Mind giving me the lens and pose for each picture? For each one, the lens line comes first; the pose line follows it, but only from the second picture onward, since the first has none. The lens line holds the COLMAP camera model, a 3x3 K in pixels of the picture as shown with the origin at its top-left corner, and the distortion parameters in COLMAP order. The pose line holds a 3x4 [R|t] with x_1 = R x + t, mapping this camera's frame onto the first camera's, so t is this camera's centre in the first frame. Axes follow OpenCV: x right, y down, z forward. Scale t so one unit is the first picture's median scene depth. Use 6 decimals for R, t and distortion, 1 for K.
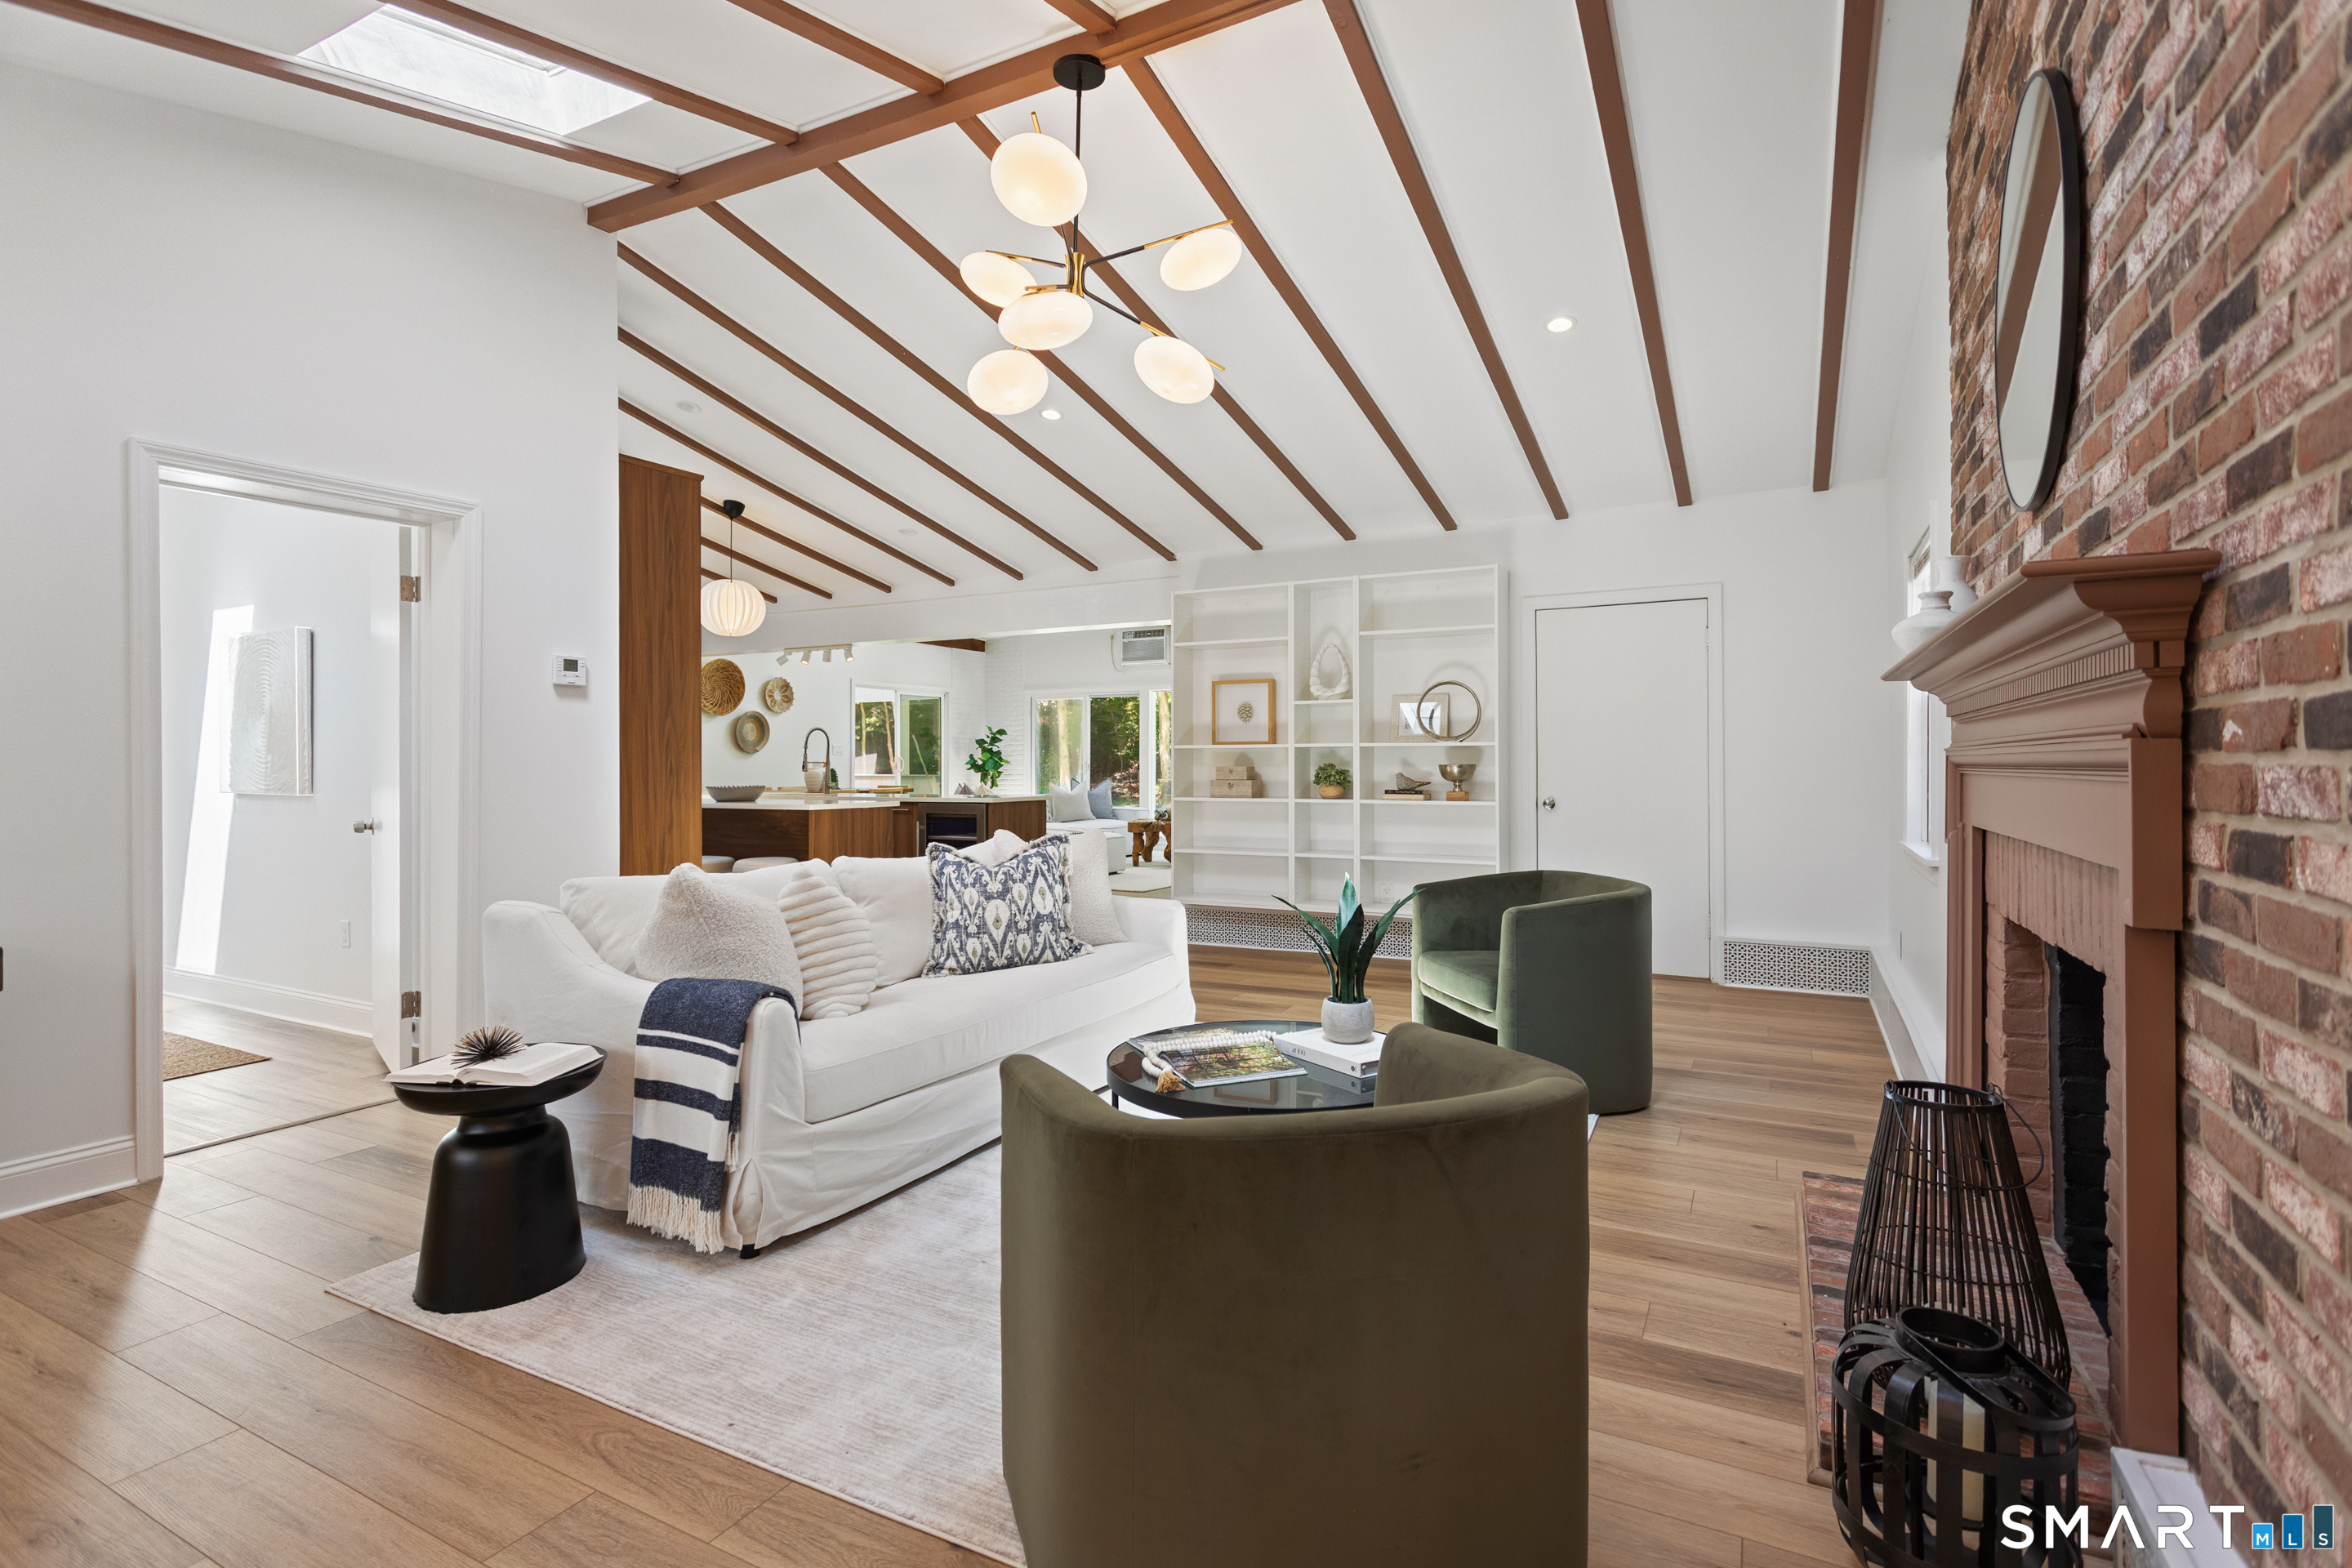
lens RADIAL K [[1117.9, 0, 1161.2], [0, 1117.9, 767.3], [0, 0, 1]] dist [0.004405, 0.002925]
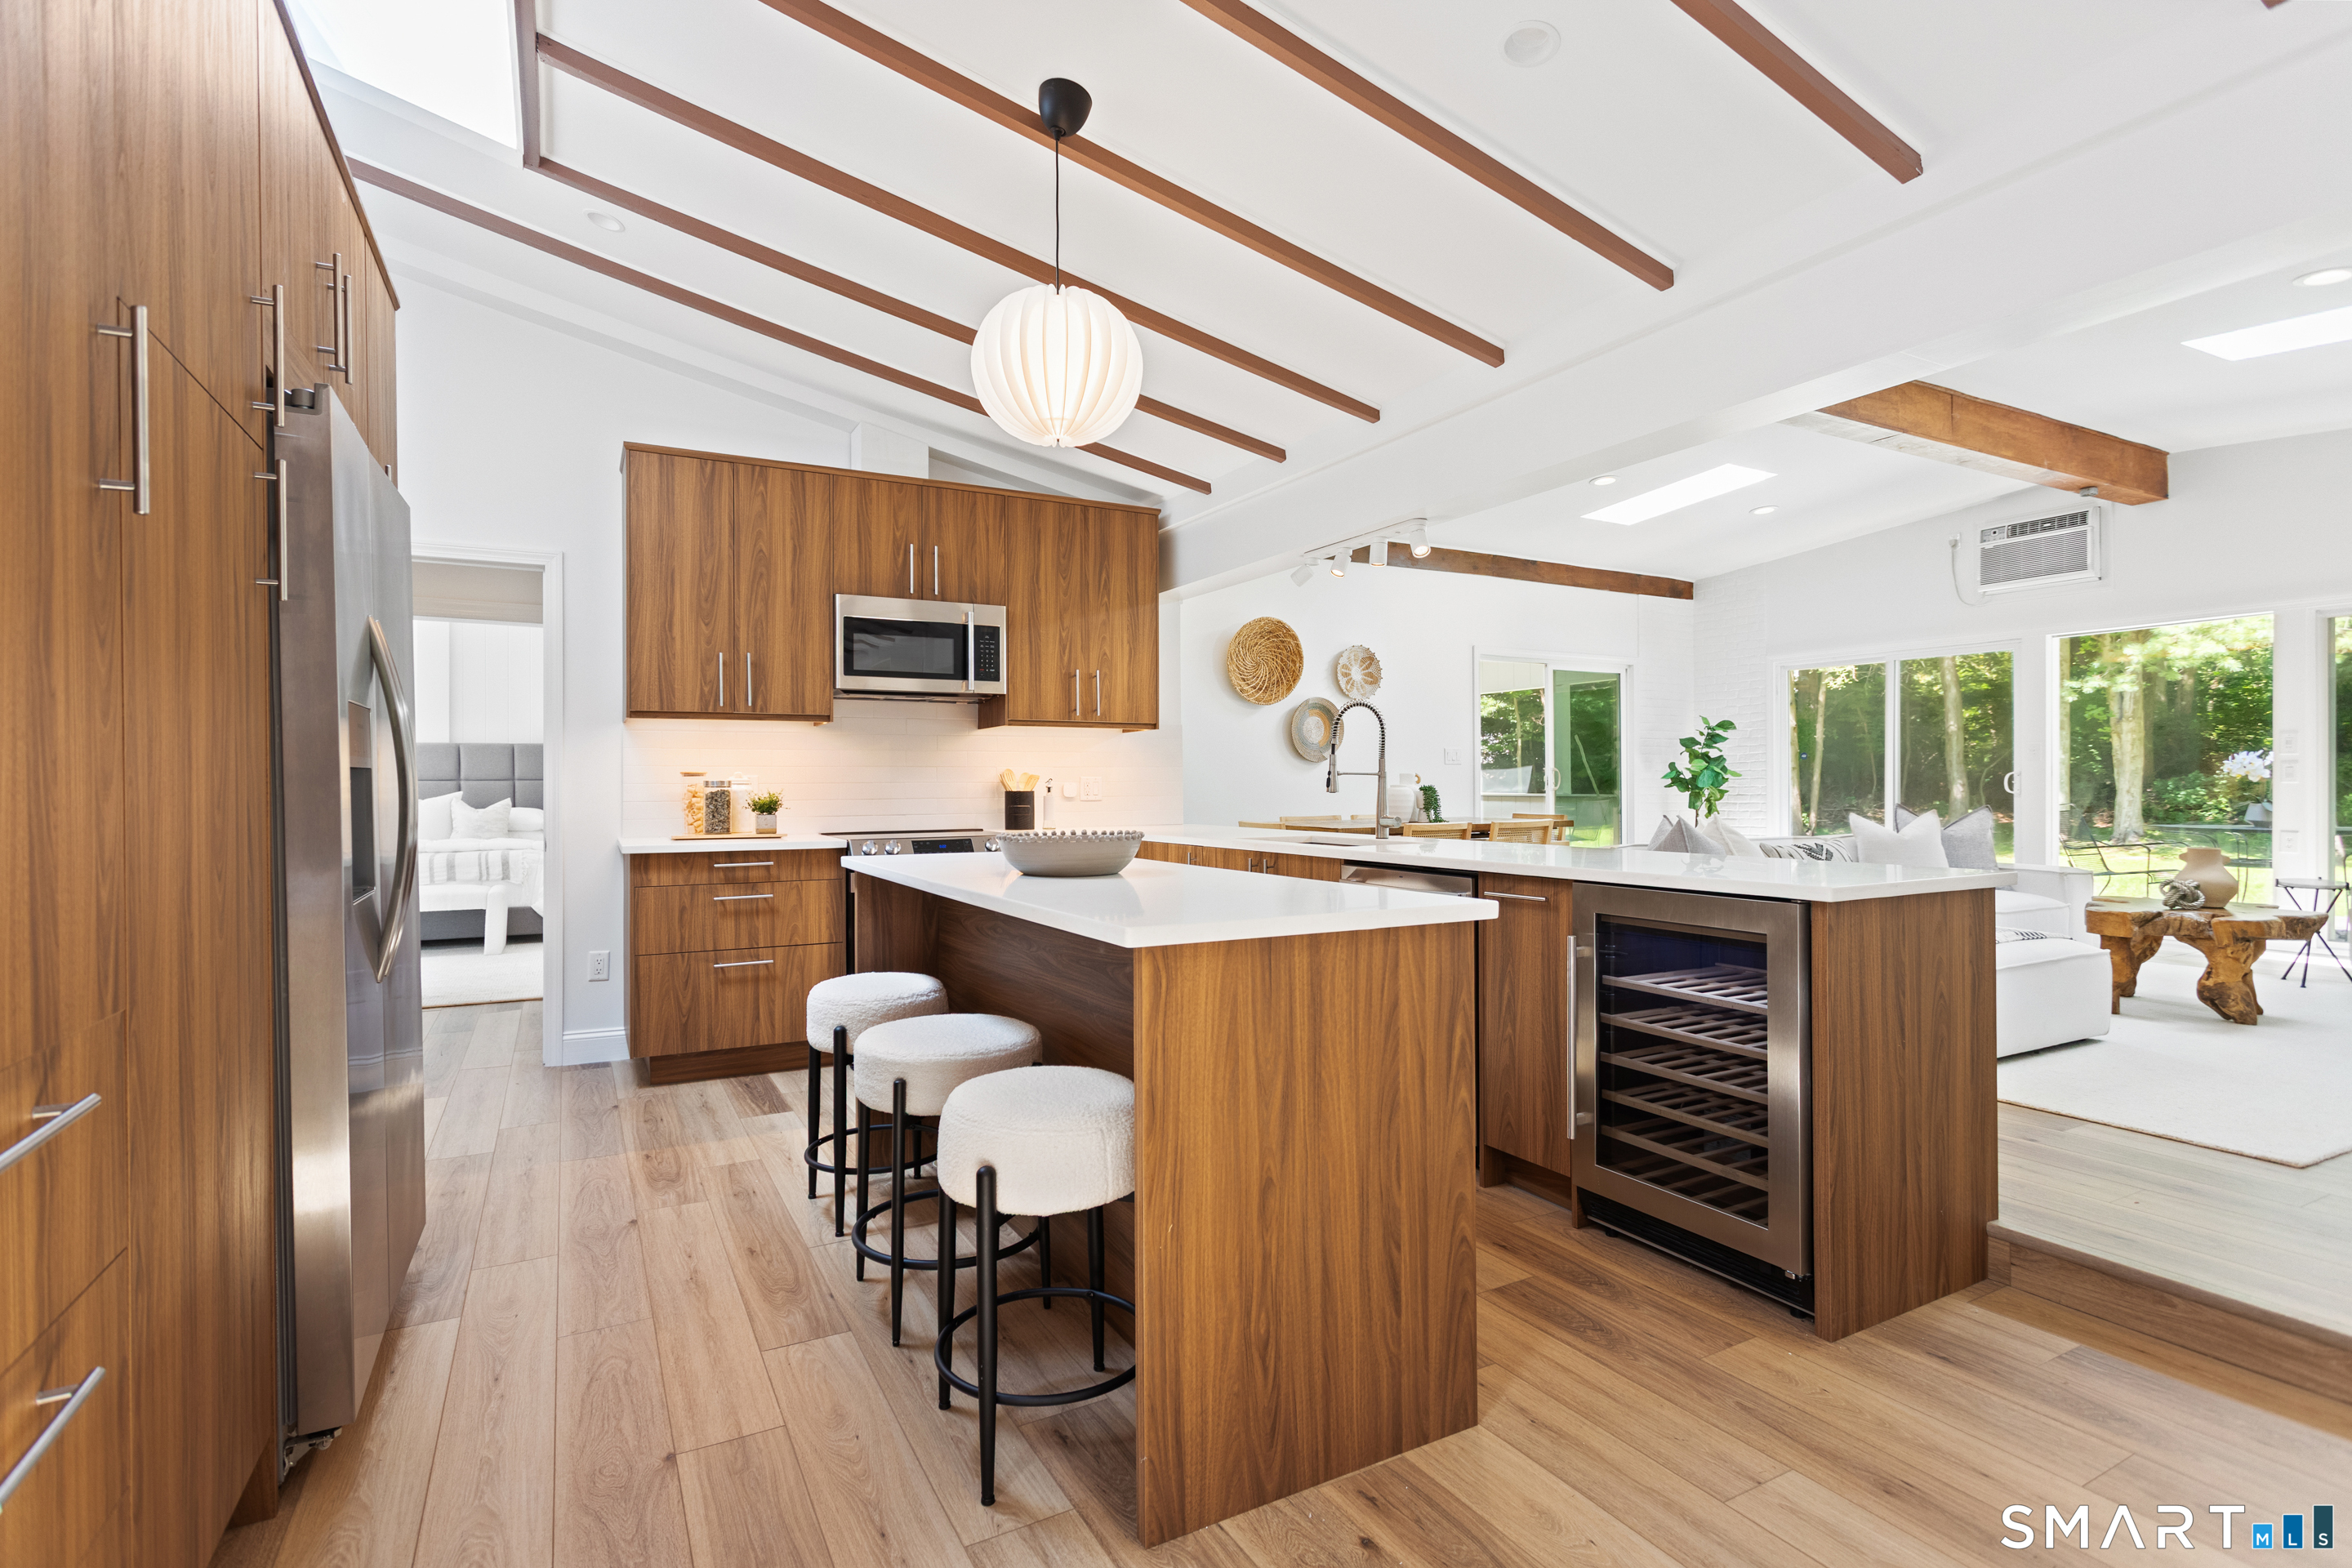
lens RADIAL K [[1117.9, 0, 1175.6], [0, 1117.9, 774.8], [0, 0, 1]] dist [0.004405, 0.002925]
pose [[0.840963, -0.005612, -0.541063, -0.142331], [0.001718, 0.999969, -0.007702, -0.000999], [0.541090, 0.005548, 0.840947, 0.707945]]
